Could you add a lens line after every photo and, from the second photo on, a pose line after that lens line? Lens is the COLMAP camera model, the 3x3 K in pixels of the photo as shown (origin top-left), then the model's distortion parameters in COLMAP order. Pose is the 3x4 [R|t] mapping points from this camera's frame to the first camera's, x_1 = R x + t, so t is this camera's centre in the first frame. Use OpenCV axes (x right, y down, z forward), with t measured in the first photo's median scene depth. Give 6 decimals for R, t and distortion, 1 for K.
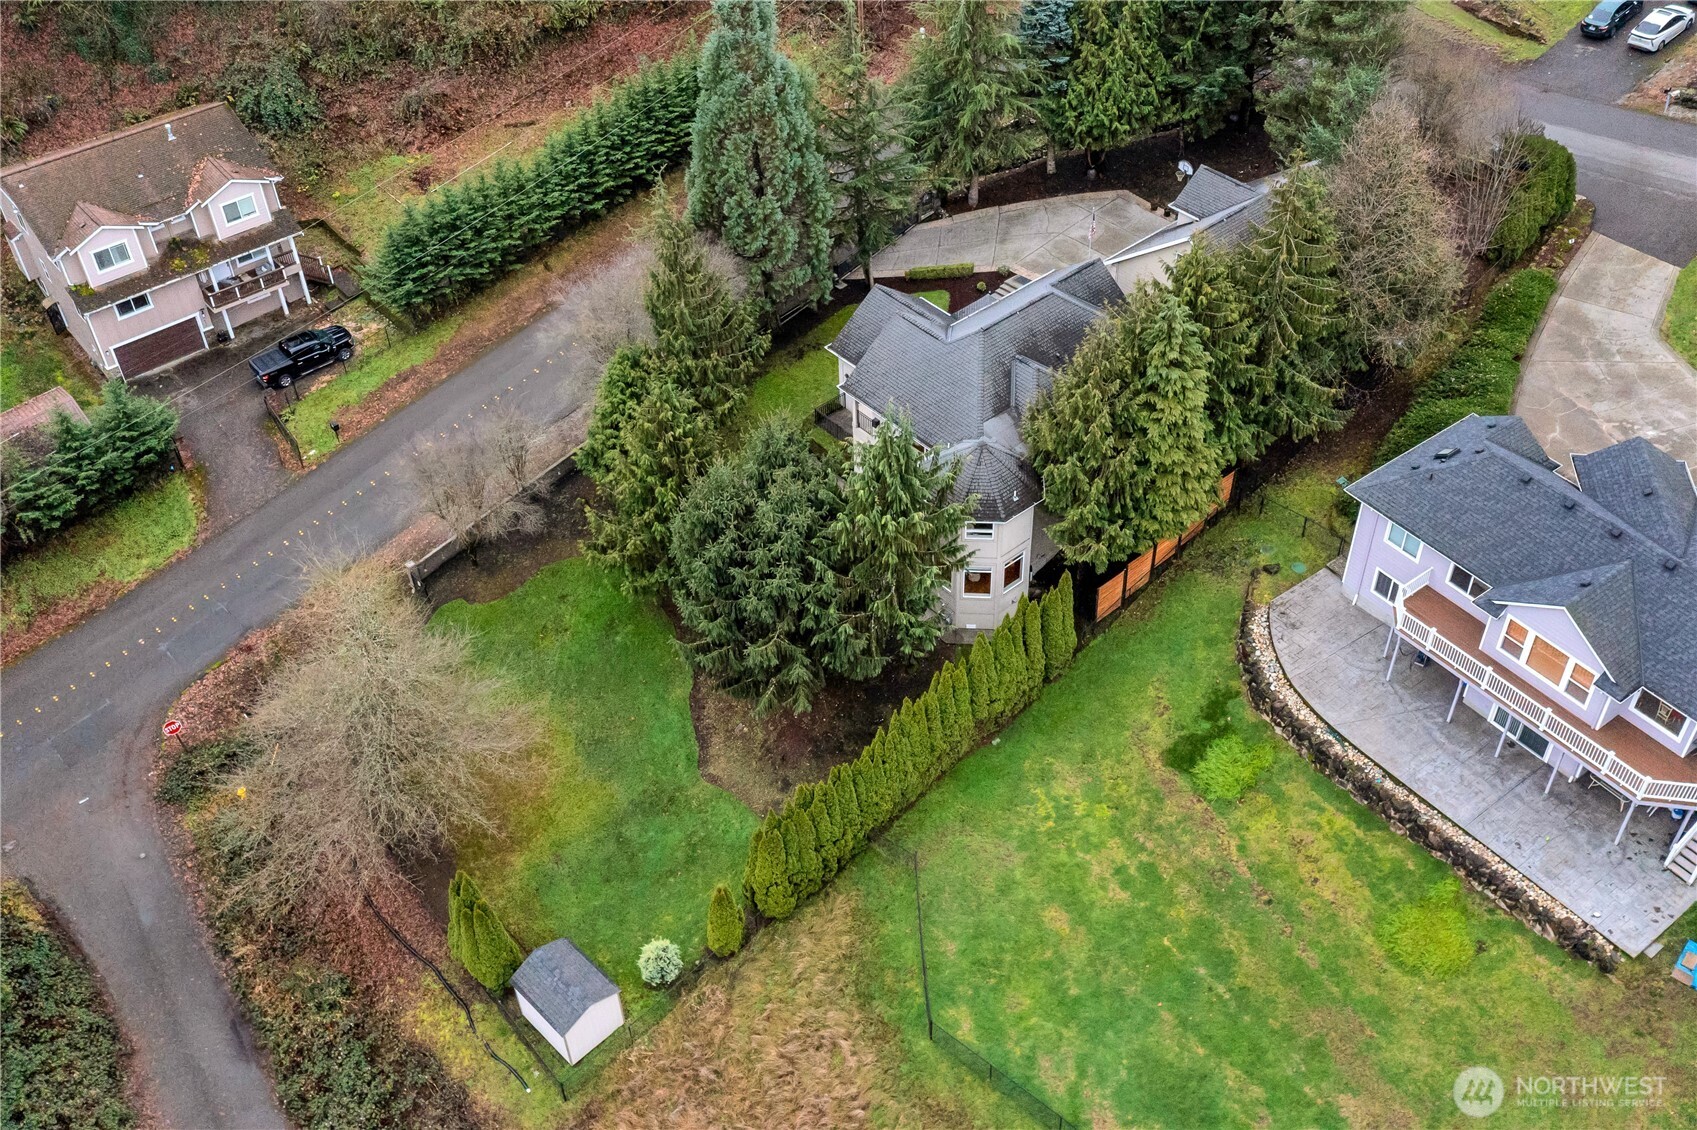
lens RADIAL K [[1528.0, 0, 896.1], [0, 1528.0, 564.7], [0, 0, 1]] dist [-0.003006, -0.001698]
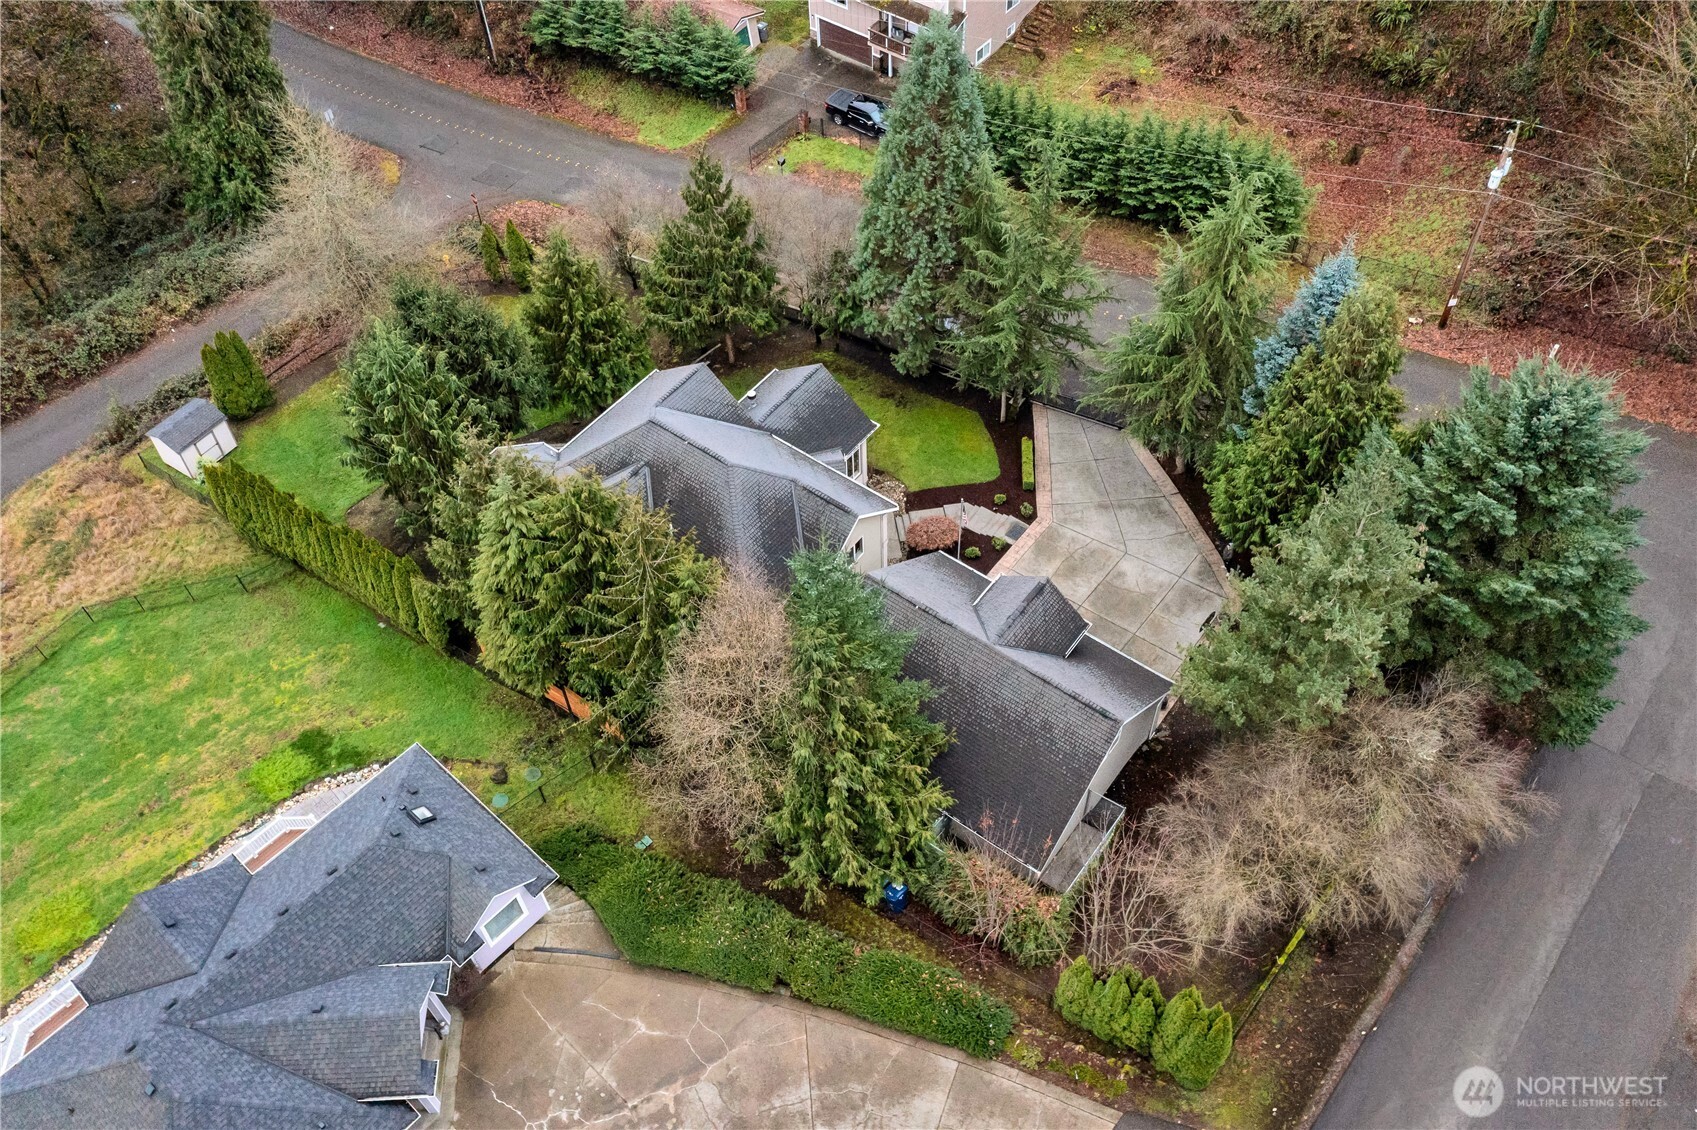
lens RADIAL K [[1433.0, 0, 874.5], [0, 1433.0, 565.9], [0, 0, 1]] dist [0.001940, -0.001347]
pose [[0.187844, 0.775904, -0.602236, 0.824187], [-0.662154, 0.552905, 0.505814, -0.768432], [0.725442, 0.303759, 0.617628, 0.651929]]
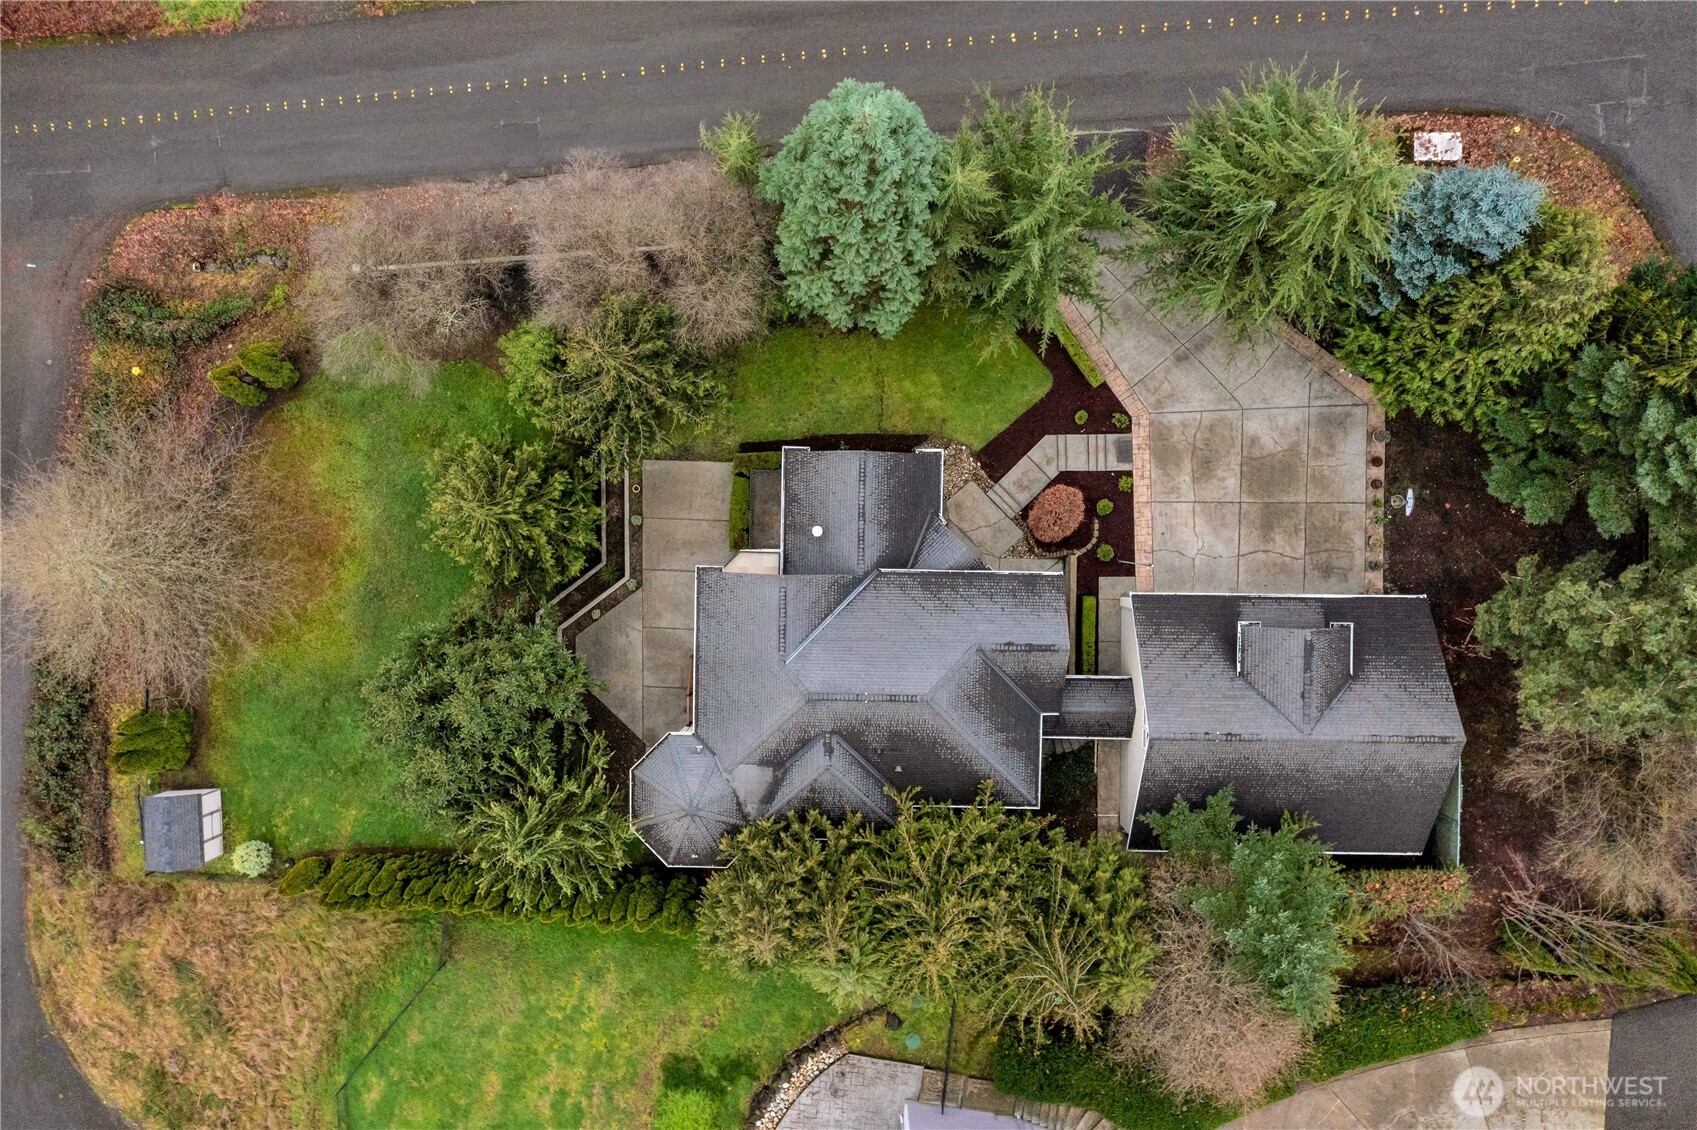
lens RADIAL K [[1357.4, 0, 848.5], [0, 1357.4, 565.0], [0, 0, 1]] dist [-0.001770, -0.000585]
pose [[0.730043, 0.682861, 0.027149, 0.002179], [-0.473870, 0.477187, 0.740094, -0.866855], [0.492427, -0.553166, 0.671955, 0.638487]]
